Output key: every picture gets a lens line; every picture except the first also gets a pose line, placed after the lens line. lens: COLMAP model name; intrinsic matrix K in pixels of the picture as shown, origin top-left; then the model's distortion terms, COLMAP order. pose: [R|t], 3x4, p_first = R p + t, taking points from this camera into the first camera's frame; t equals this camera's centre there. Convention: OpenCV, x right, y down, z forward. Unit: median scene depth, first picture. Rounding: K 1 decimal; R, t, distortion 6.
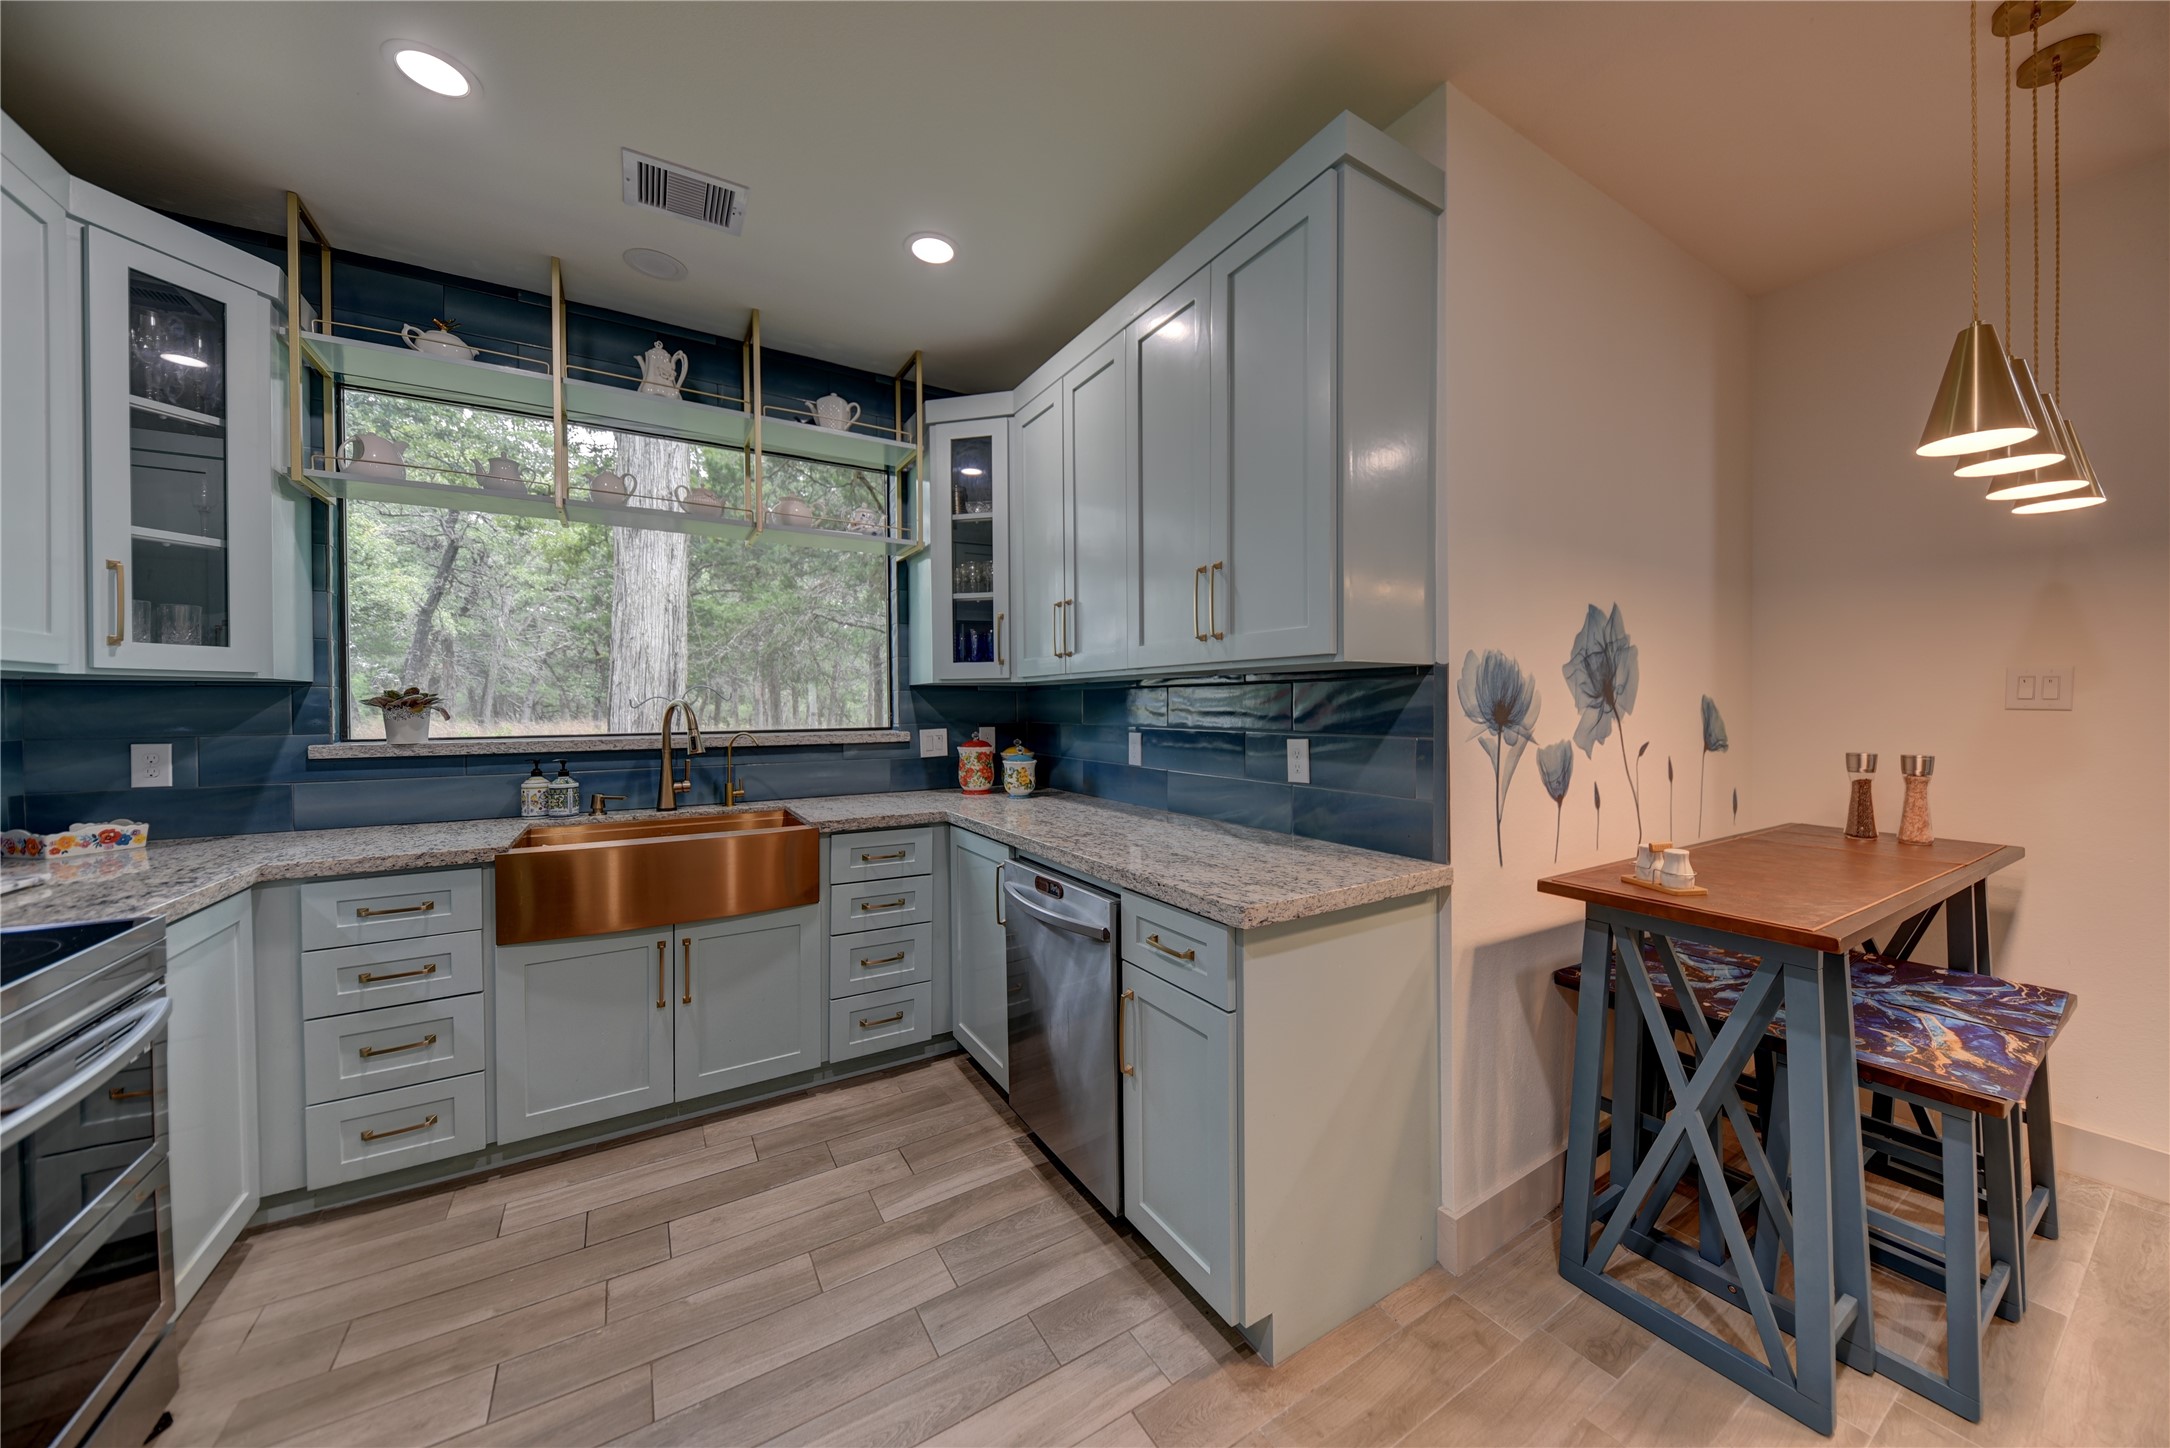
lens RADIAL K [[751.4, 0, 1115.3], [0, 751.4, 713.7], [0, 0, 1]] dist [0.012528, -0.007145]
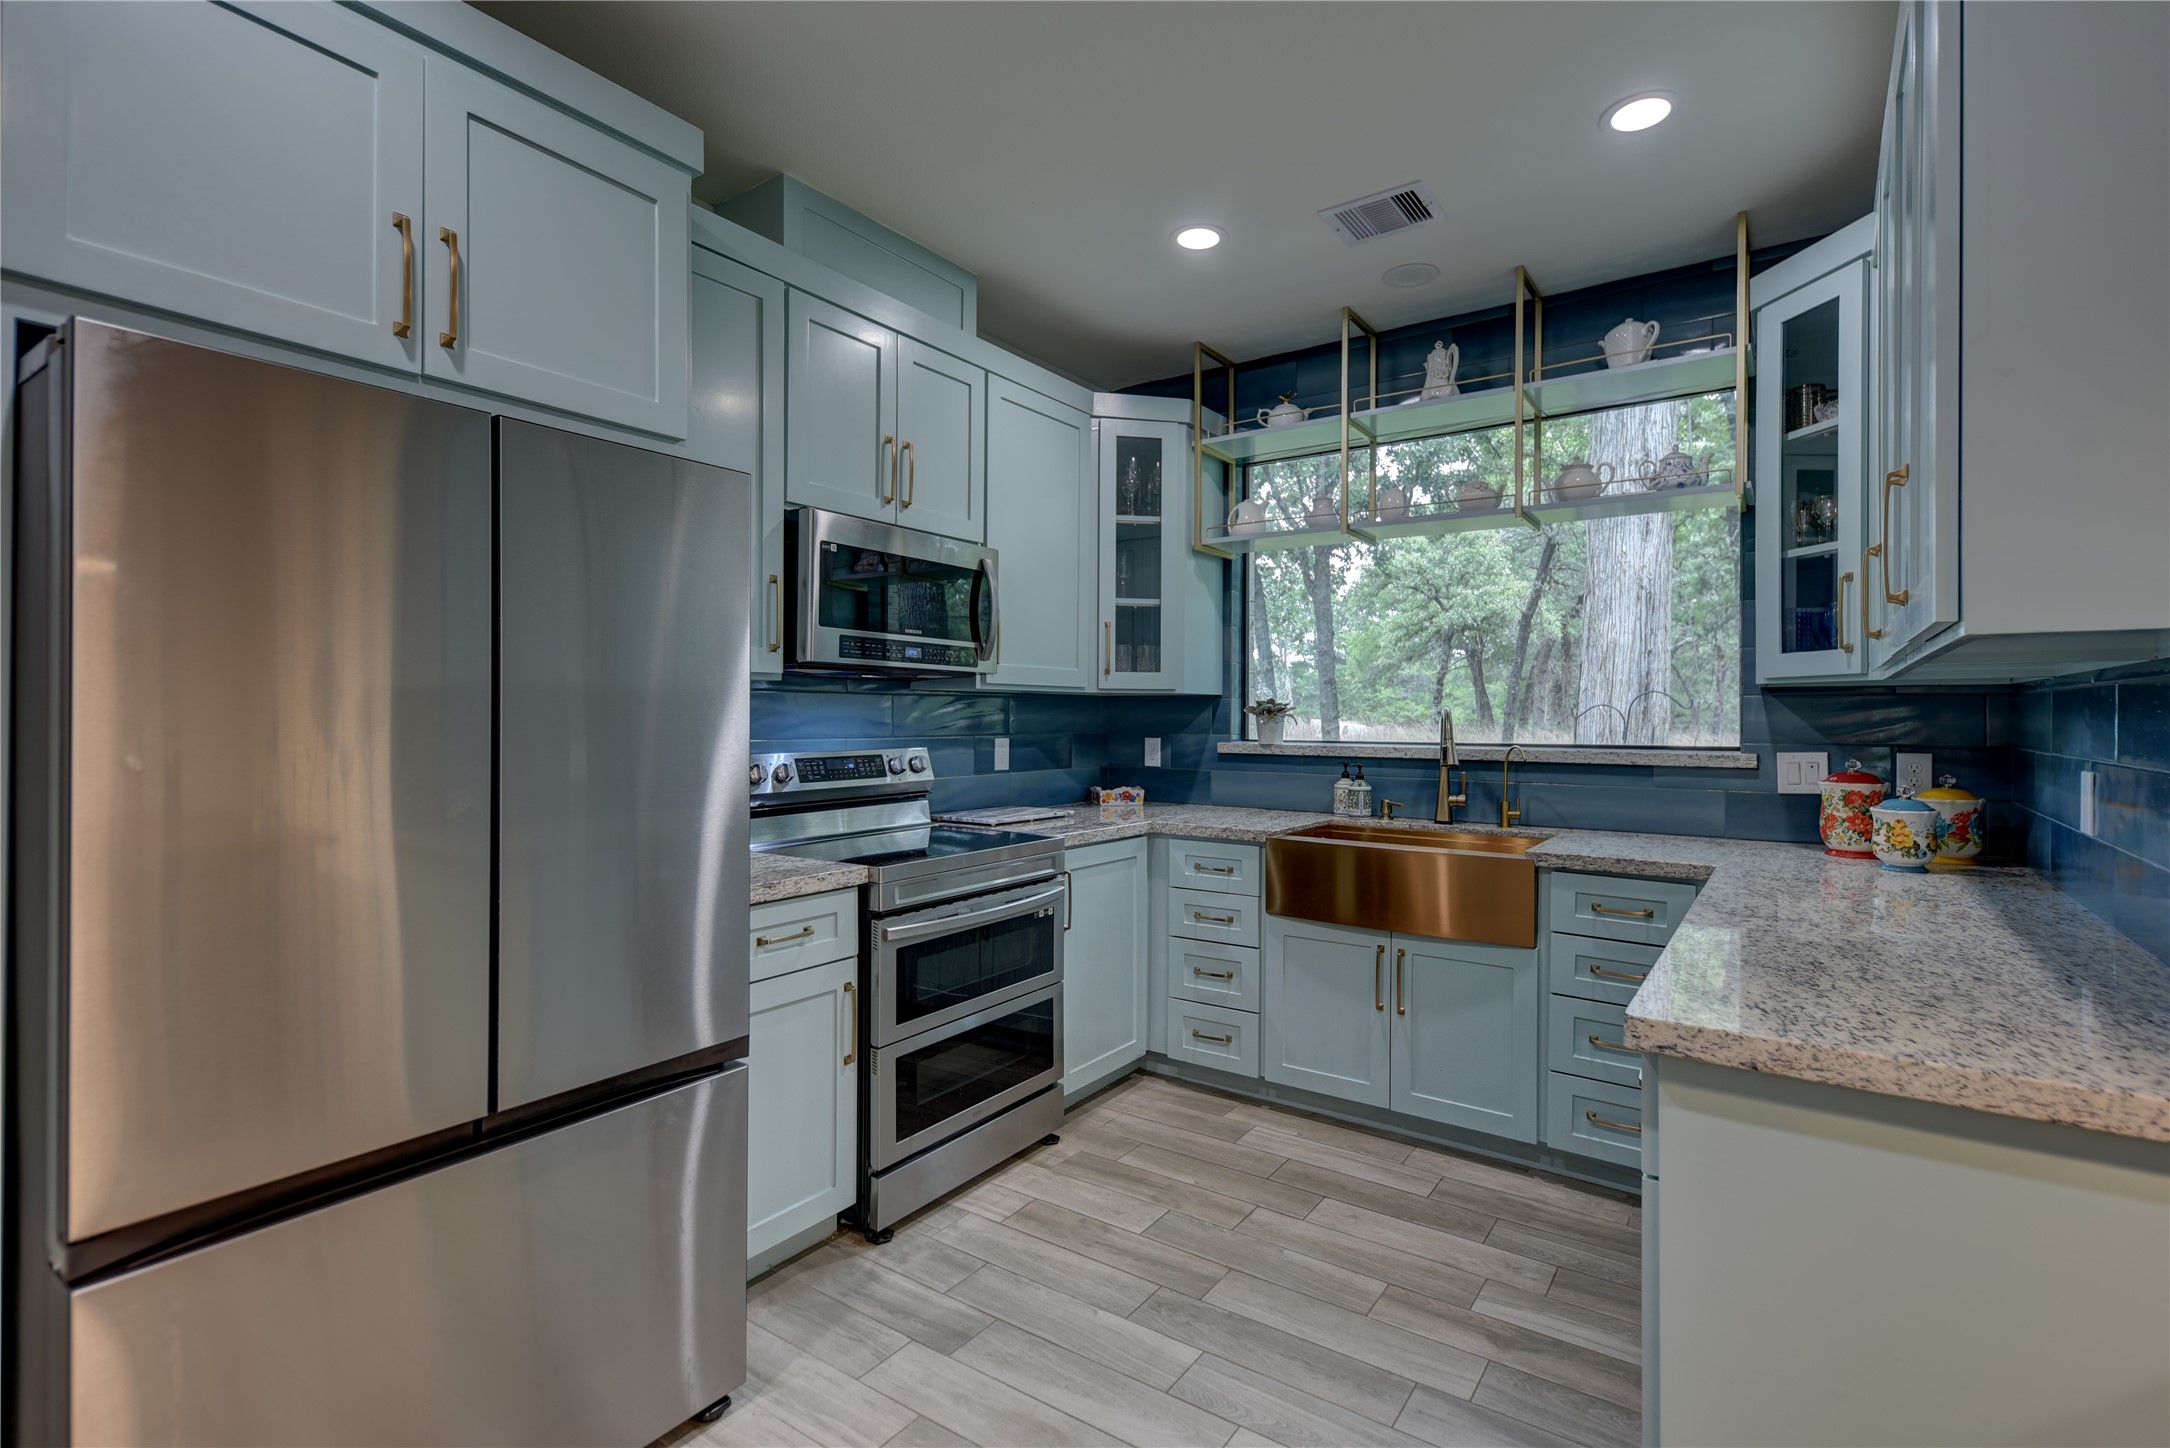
lens RADIAL K [[1002.0, 0, 1114.0], [0, 1002.0, 714.3], [0, 0, 1]] dist [0.016704, -0.004520]
pose [[0.392638, 0.005358, -0.919678, 0.512397], [-0.016405, 0.999865, -0.001178, -0.002916], [0.919547, 0.015550, 0.392673, 0.134198]]
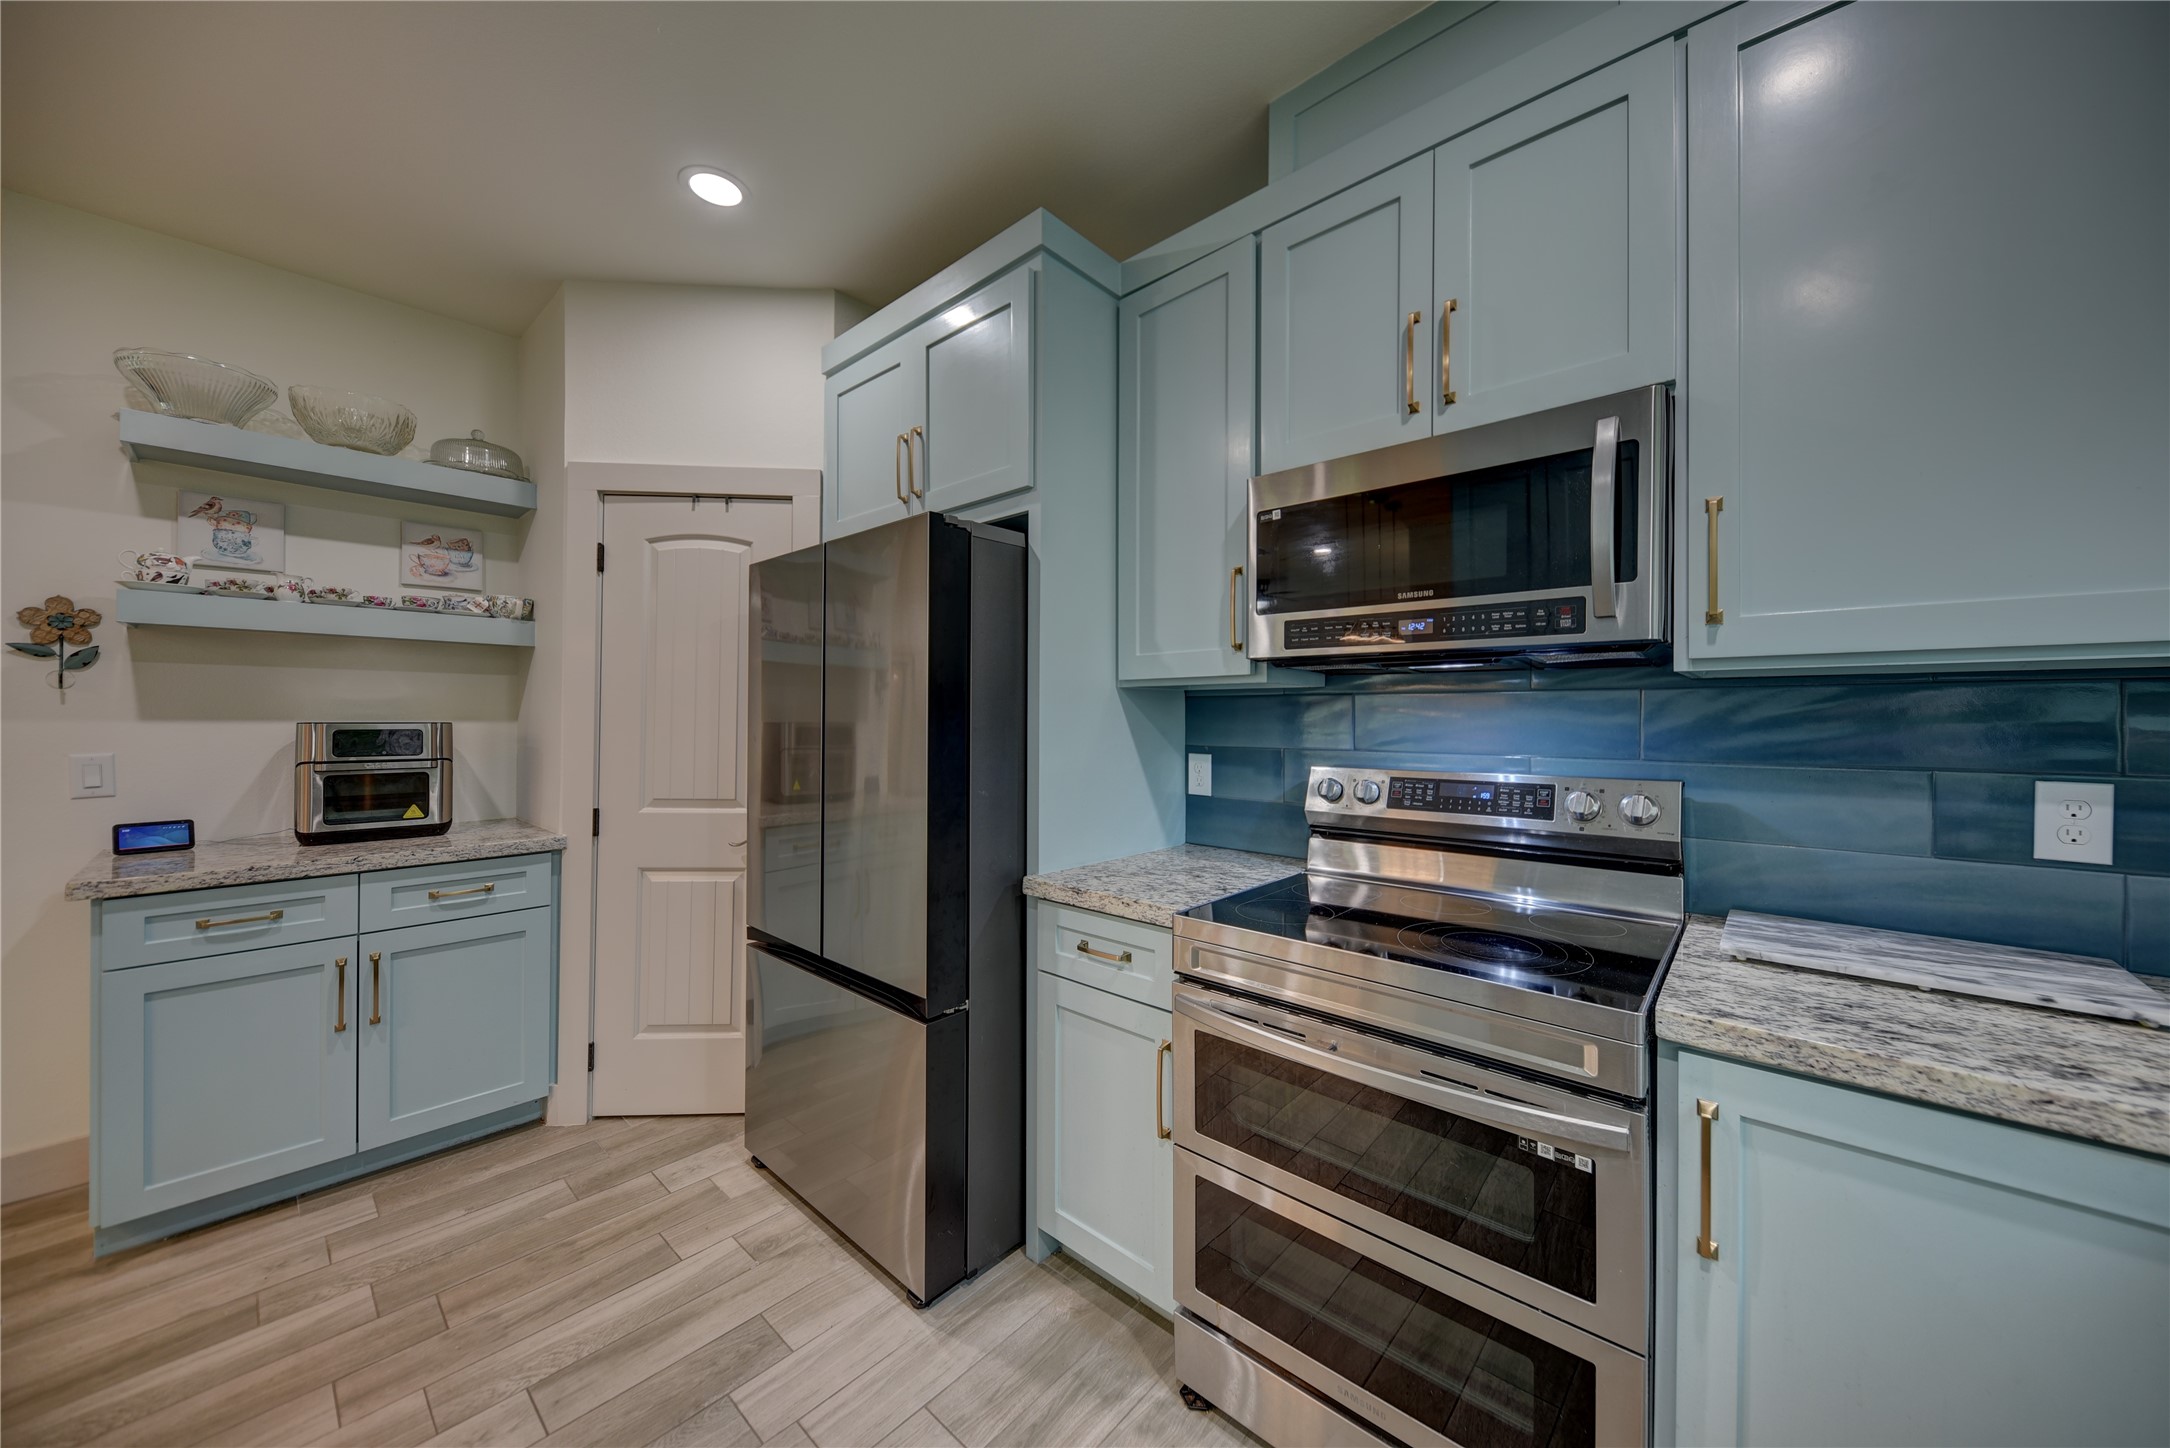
lens RADIAL K [[751.4, 0, 1115.3], [0, 751.4, 713.7], [0, 0, 1]] dist [0.012528, -0.007145]
pose [[-0.959369, 0.000794, -0.282155, -0.367626], [-0.001135, 0.999977, 0.006672, -0.010661], [0.282154, 0.006721, -0.959346, 0.946586]]
